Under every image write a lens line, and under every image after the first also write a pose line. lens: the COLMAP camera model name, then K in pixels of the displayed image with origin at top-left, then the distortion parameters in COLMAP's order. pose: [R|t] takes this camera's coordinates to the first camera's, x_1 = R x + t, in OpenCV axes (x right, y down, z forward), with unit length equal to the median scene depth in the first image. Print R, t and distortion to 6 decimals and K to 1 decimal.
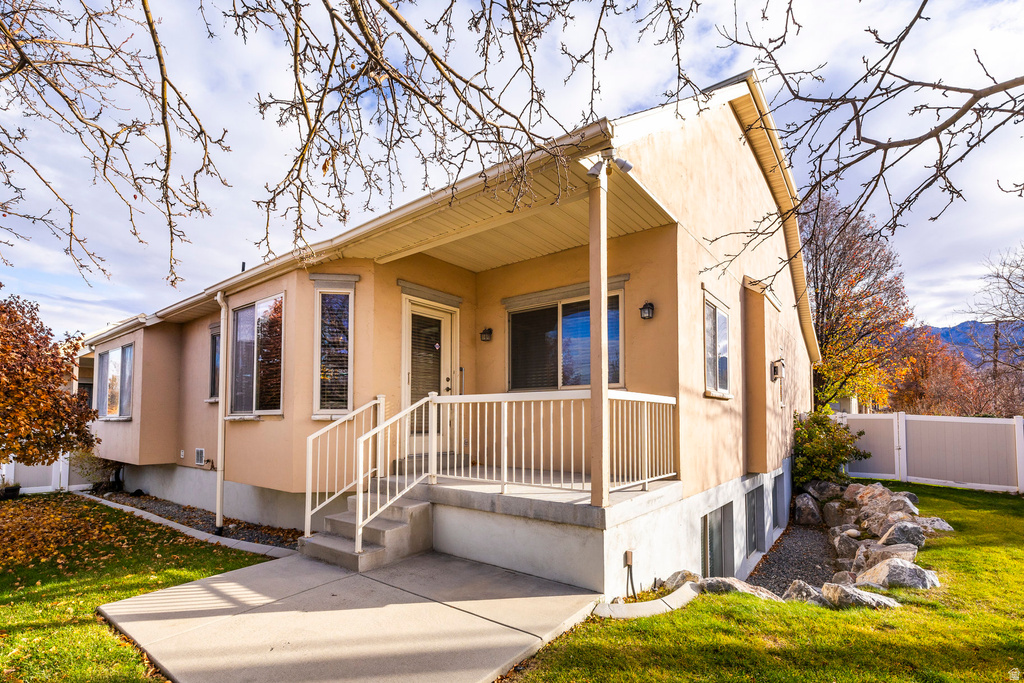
lens RADIAL K [[425.2, 0, 513.1], [0, 425.2, 366.2], [0, 0, 1]] dist [-0.000385, -0.000027]
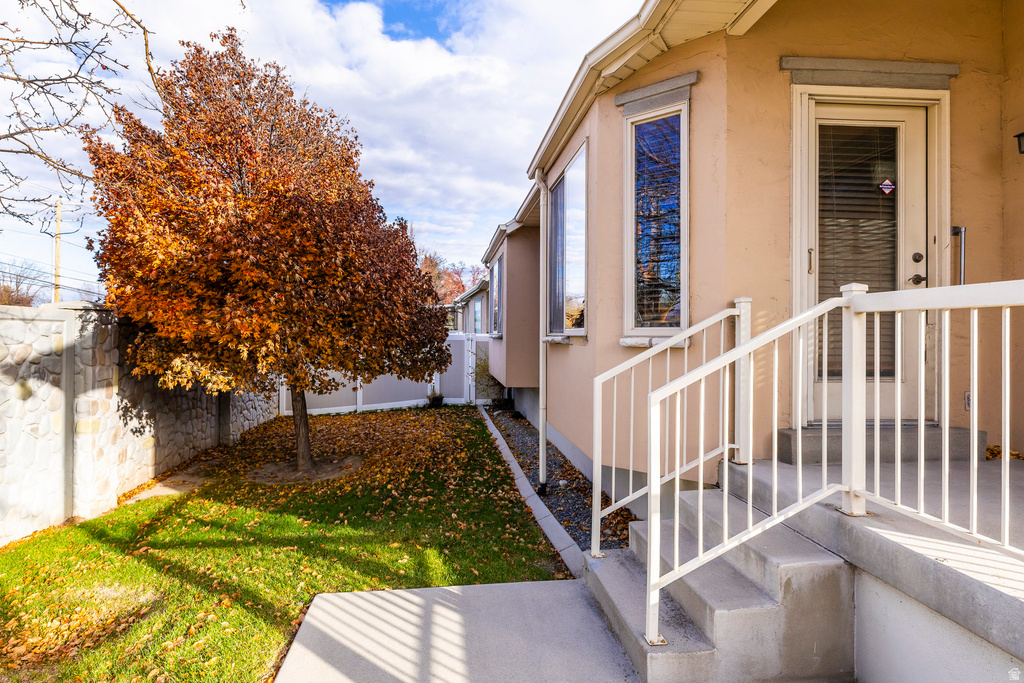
lens RADIAL K [[539.3, 0, 511.5], [0, 539.3, 333.3], [0, 0, 1]] dist [0.001733, -0.000125]
pose [[0.672761, 0.004422, -0.739847, -0.026345], [0.085992, 0.992738, 0.084128, 0.033497], [0.734846, -0.120219, 0.667495, 0.386544]]
